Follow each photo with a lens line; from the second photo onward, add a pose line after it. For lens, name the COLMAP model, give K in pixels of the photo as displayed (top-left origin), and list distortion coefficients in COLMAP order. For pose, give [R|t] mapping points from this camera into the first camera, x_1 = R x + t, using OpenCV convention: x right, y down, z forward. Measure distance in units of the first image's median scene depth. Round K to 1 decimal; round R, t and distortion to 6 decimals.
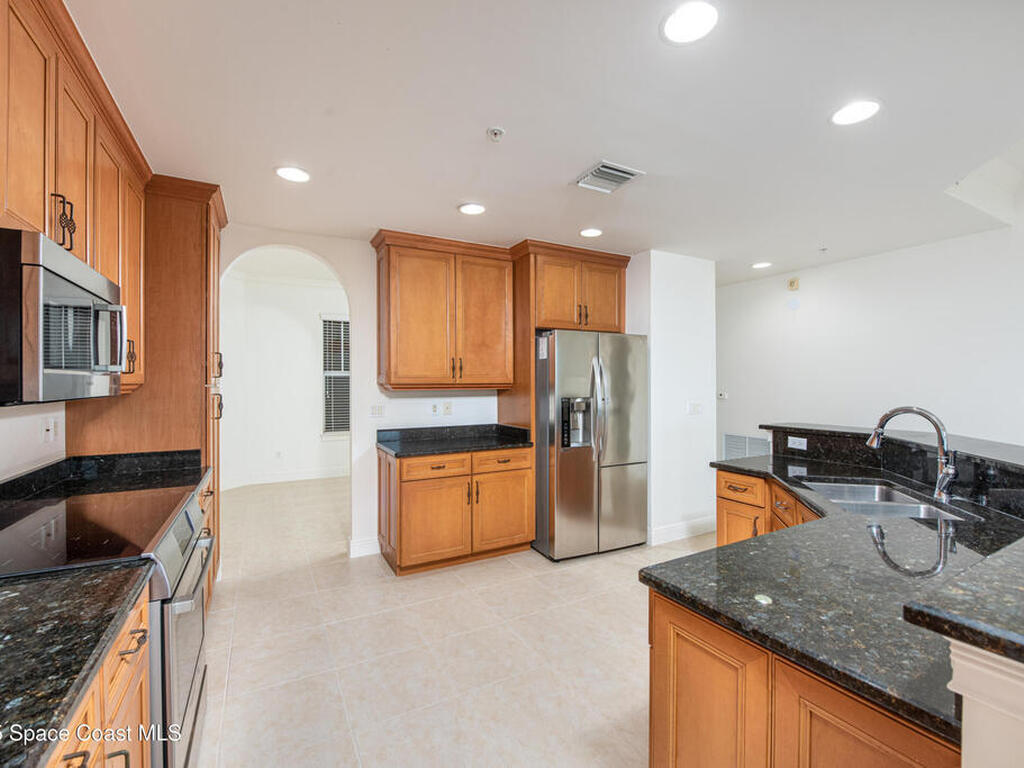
lens RADIAL K [[459.3, 0, 512.0], [0, 459.3, 384.0], [0, 0, 1]] dist [-0.000317, -0.000036]
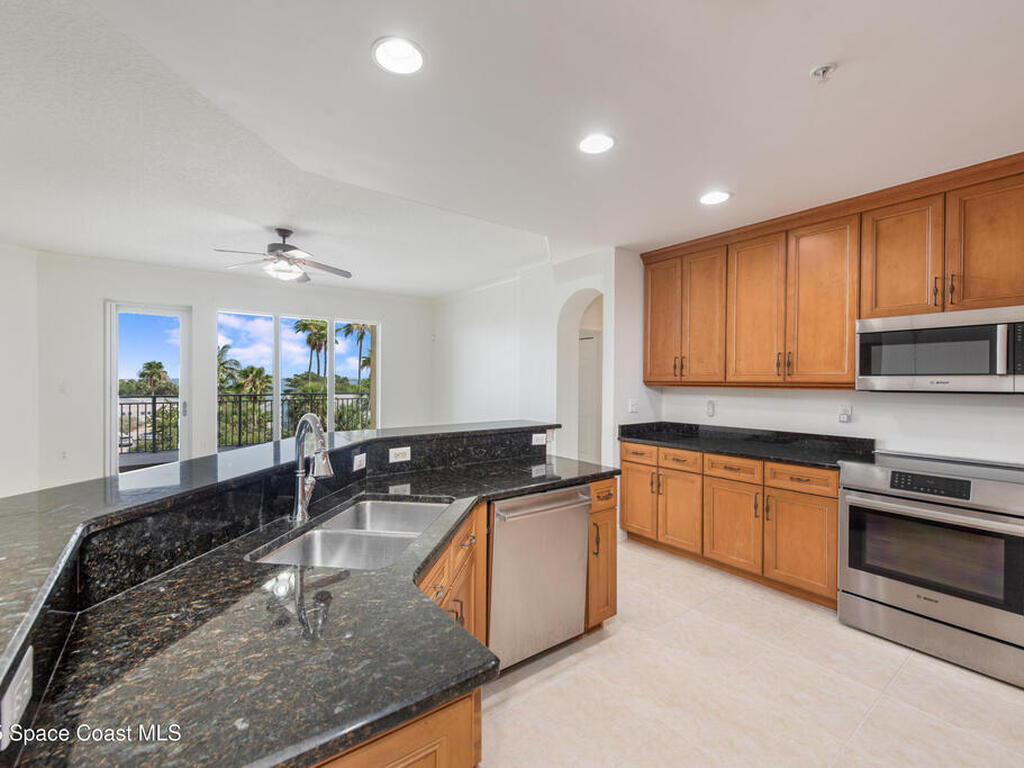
lens RADIAL K [[459.3, 0, 512.0], [0, 459.3, 384.0], [0, 0, 1]] dist [-0.000317, -0.000036]
pose [[0.143161, 0.008627, -0.989662, 0.798822], [-0.010825, 0.999916, 0.007150, 0.000561], [0.989640, 0.009689, 0.143243, 0.440792]]
